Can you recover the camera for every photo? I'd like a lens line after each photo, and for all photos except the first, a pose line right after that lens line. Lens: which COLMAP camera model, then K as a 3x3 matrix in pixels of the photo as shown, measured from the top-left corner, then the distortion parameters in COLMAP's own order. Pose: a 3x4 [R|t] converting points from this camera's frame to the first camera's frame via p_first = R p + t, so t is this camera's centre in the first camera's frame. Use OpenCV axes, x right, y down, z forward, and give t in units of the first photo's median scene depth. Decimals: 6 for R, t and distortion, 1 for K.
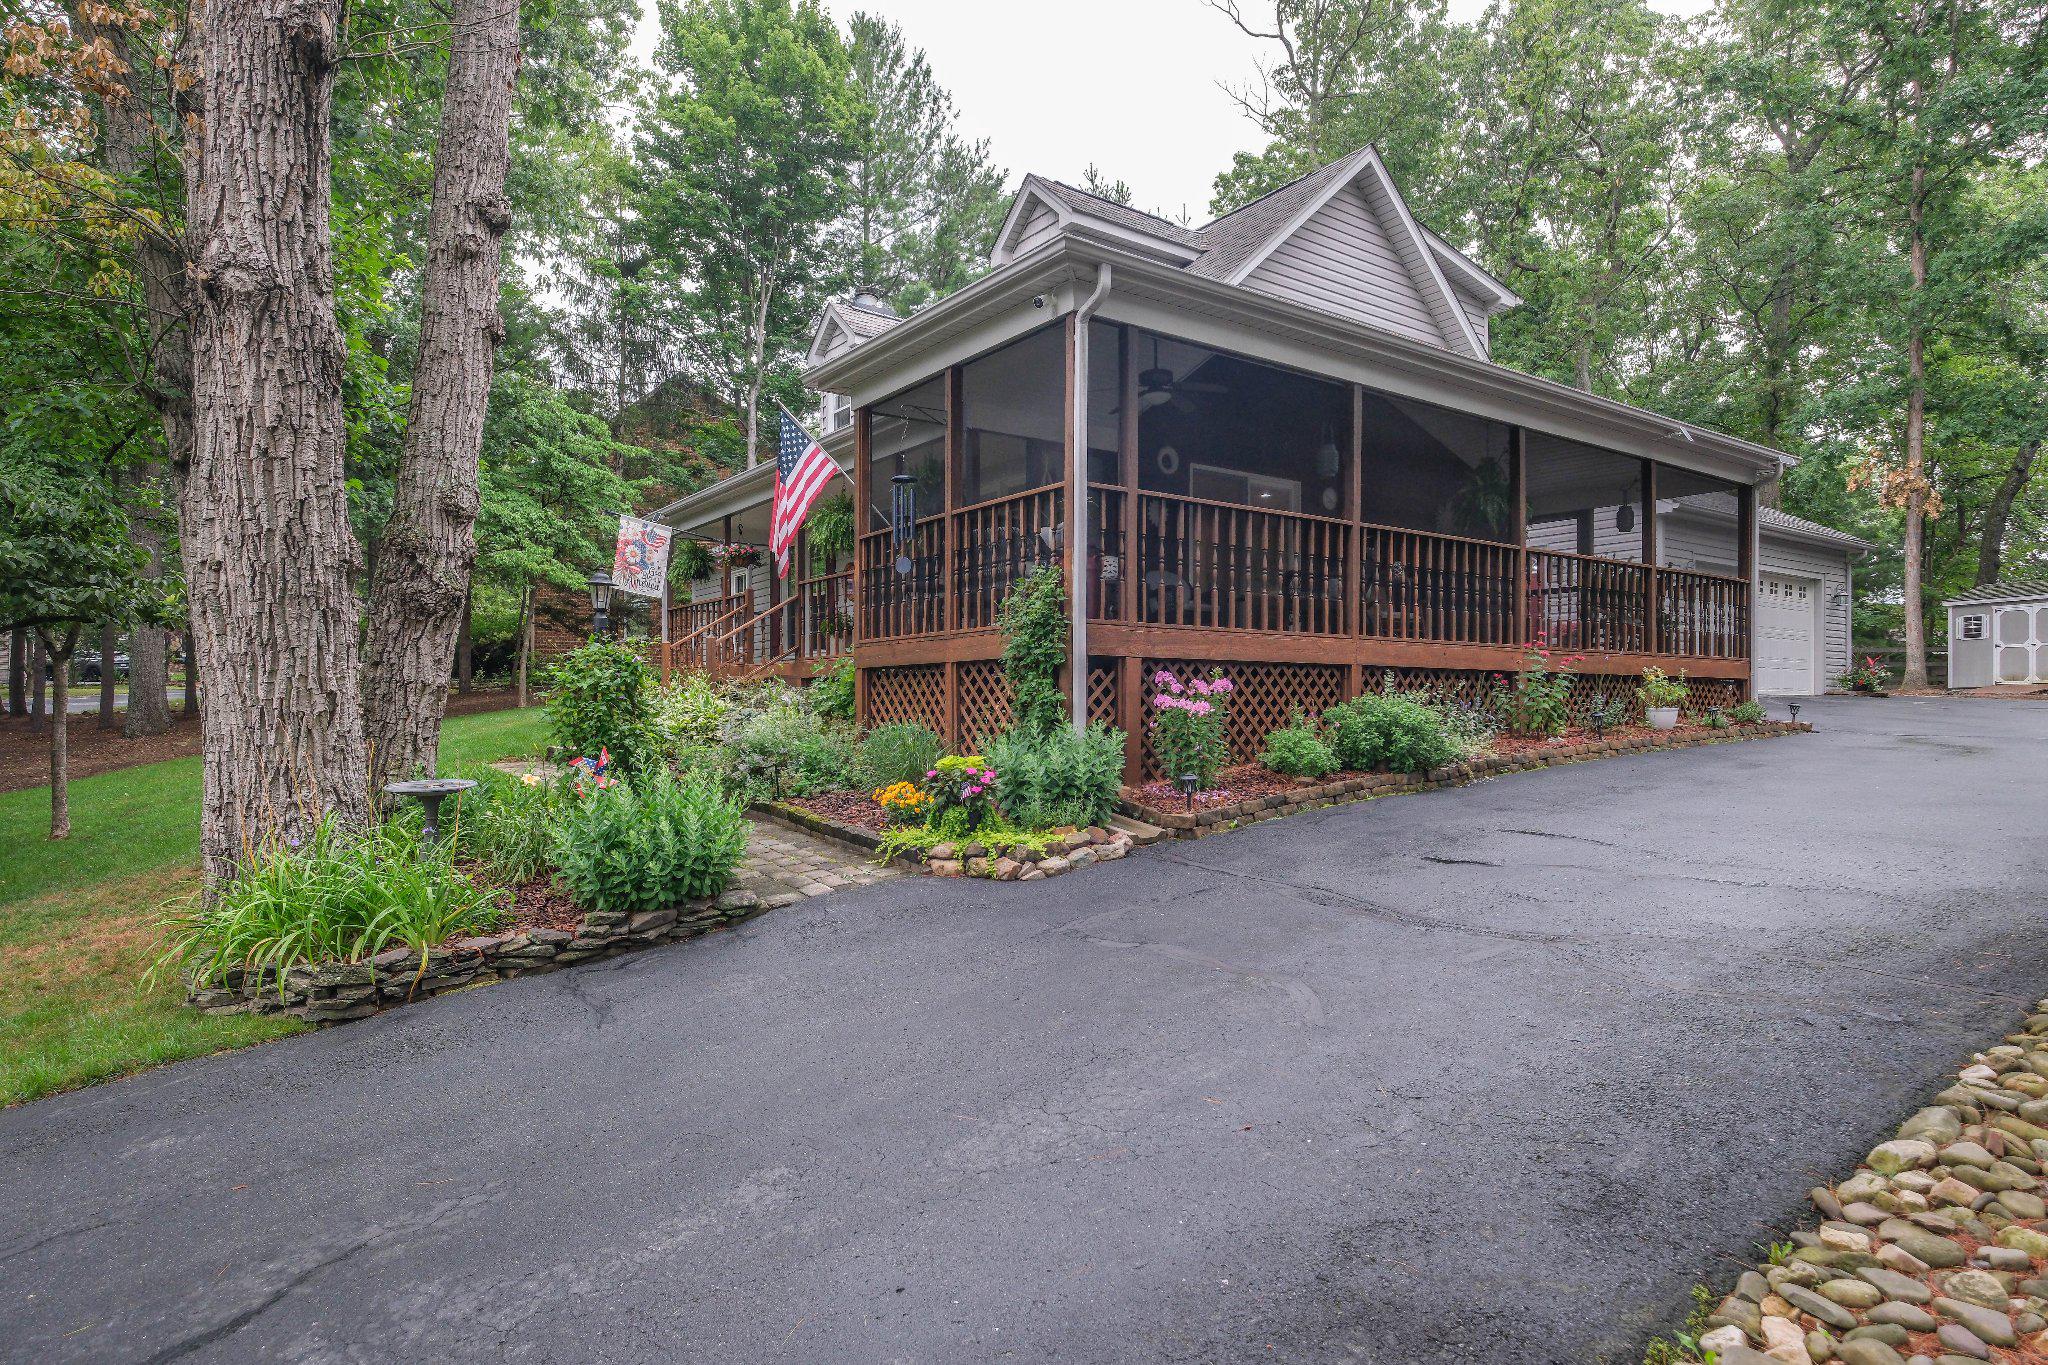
lens RADIAL K [[1157.2, 0, 1025.3], [0, 1157.2, 689.1], [0, 0, 1]] dist [-0.002585, -0.000514]
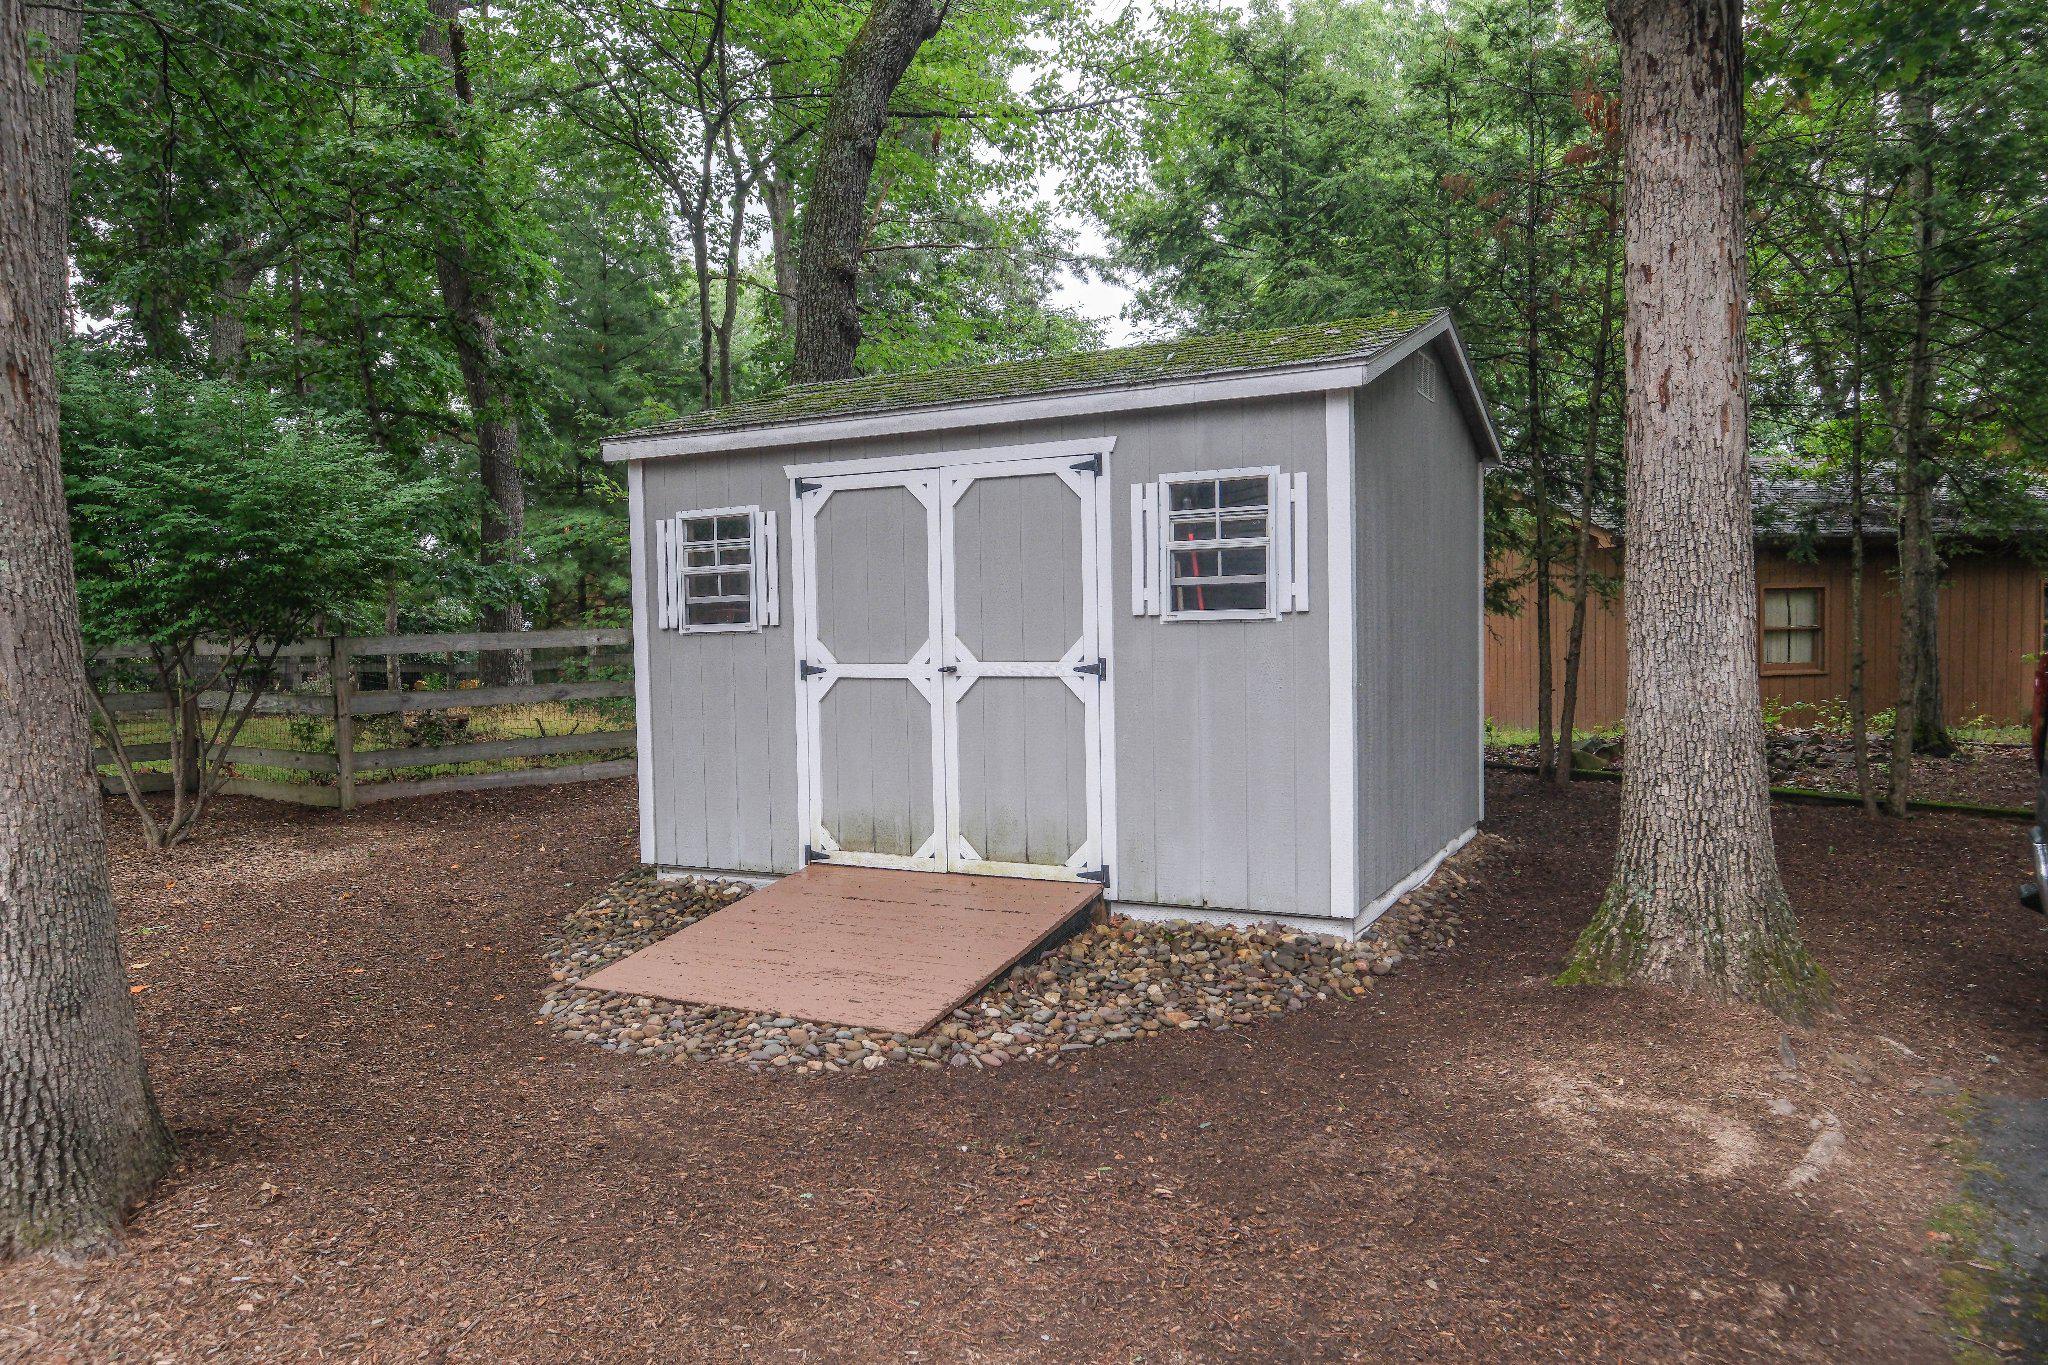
lens RADIAL K [[1465.8, 0, 1023.3], [0, 1465.8, 685.3], [0, 0, 1]] dist [-0.001257, 0.000010]
pose [[0.733143, -0.043462, 0.678685, 0.699478], [0.016780, 0.998808, 0.045837, -0.045153], [-0.679868, -0.022217, 0.732998, 0.793217]]
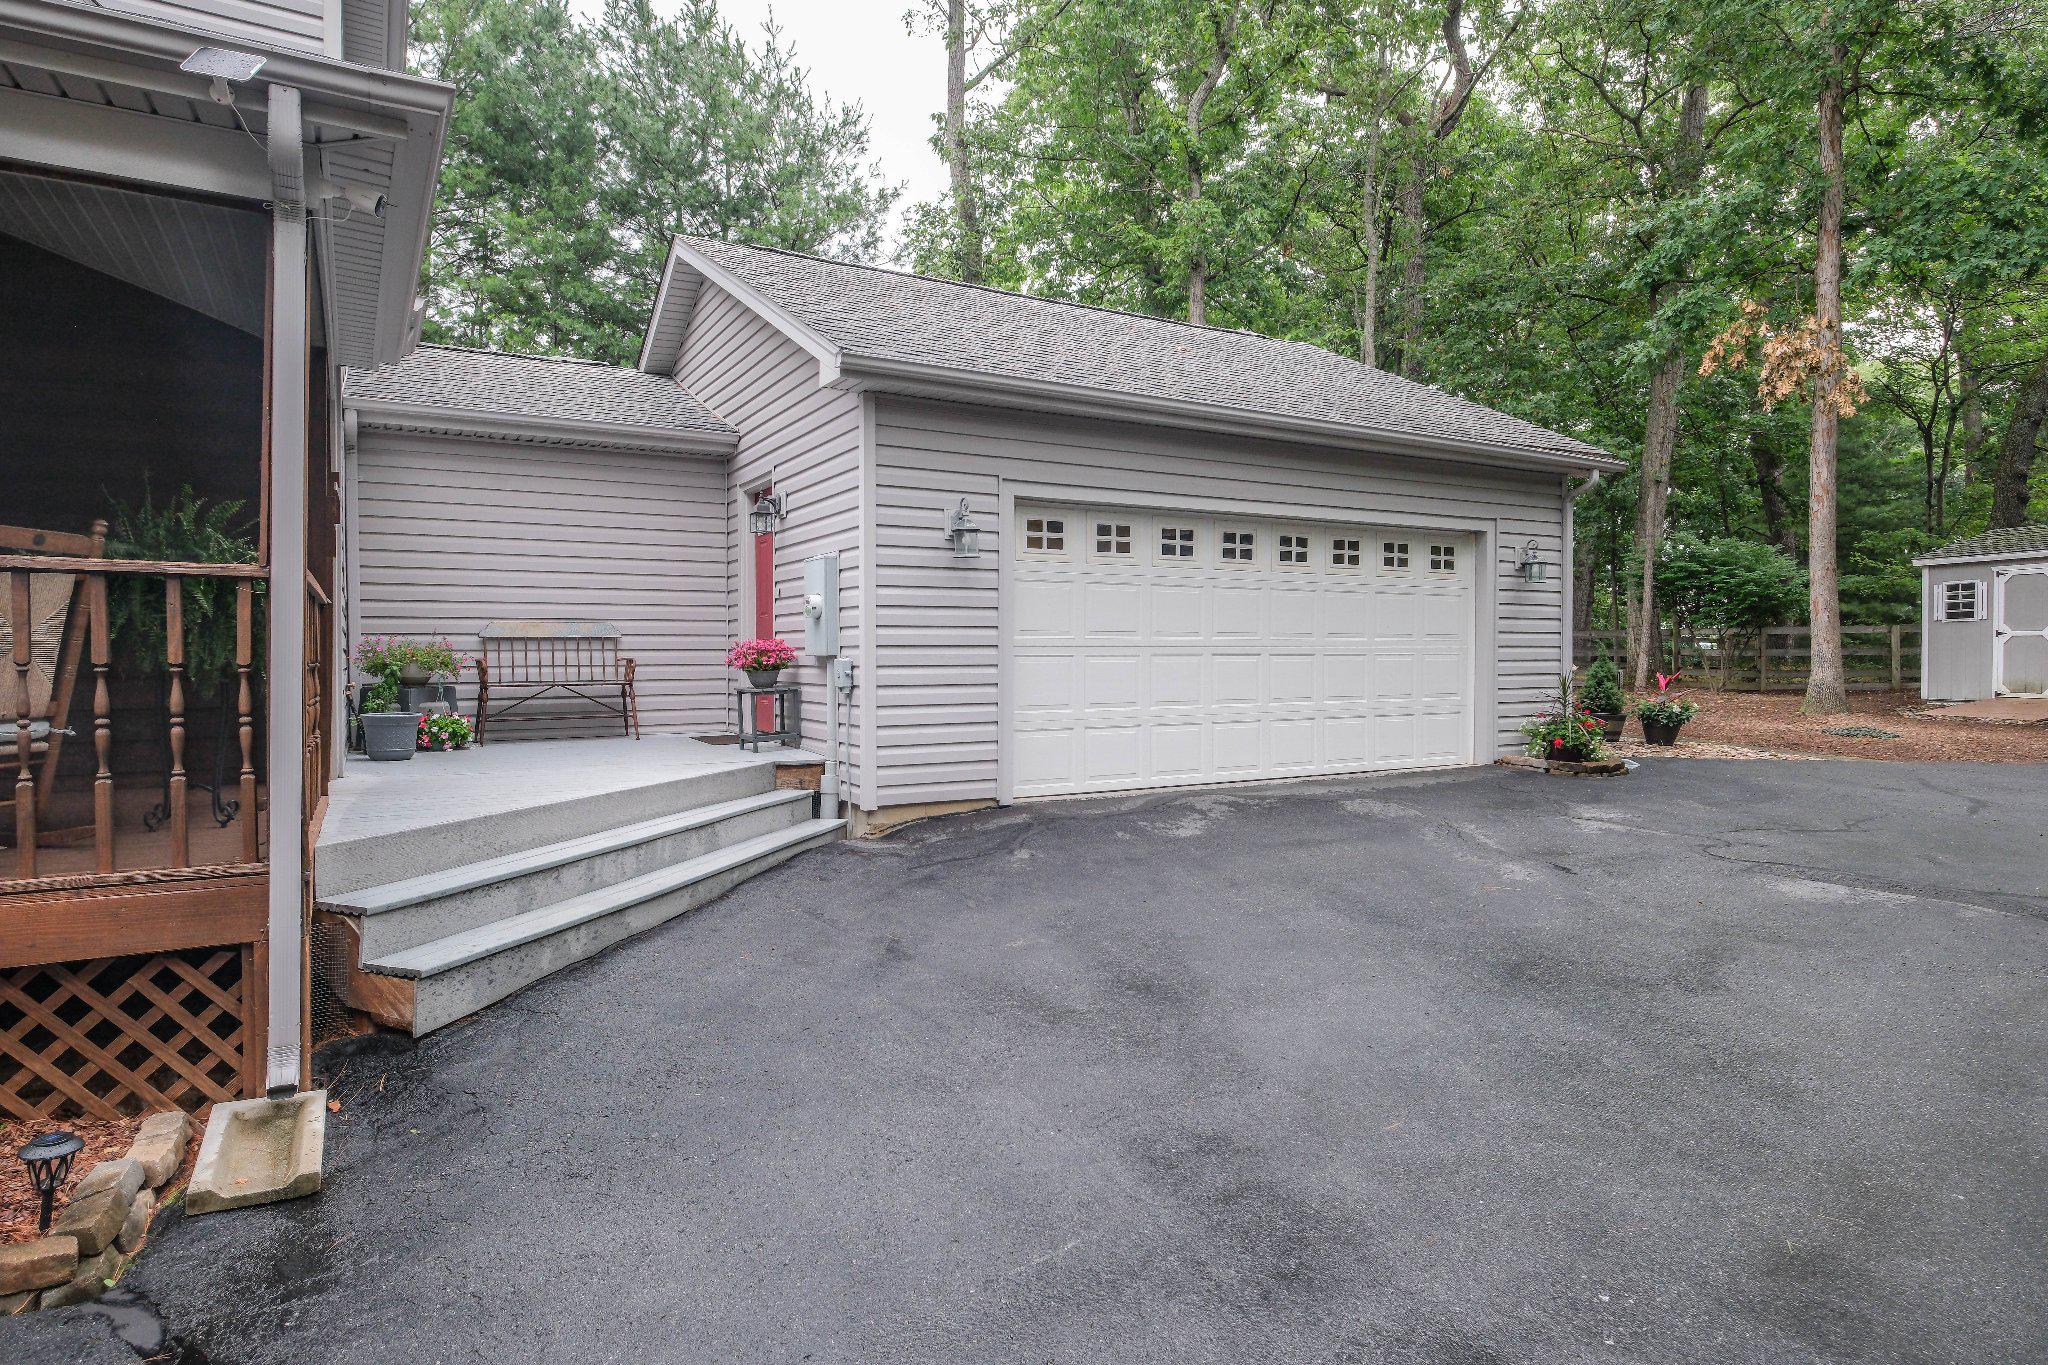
lens RADIAL K [[1108.3, 0, 1012.7], [0, 1108.3, 671.5], [0, 0, 1]] dist [0.007682, 0.001681]
pose [[0.994850, -0.003426, -0.101302, 0.386900], [0.006077, 0.999647, 0.025870, -0.035163], [0.101177, -0.026352, 0.994519, 0.366296]]
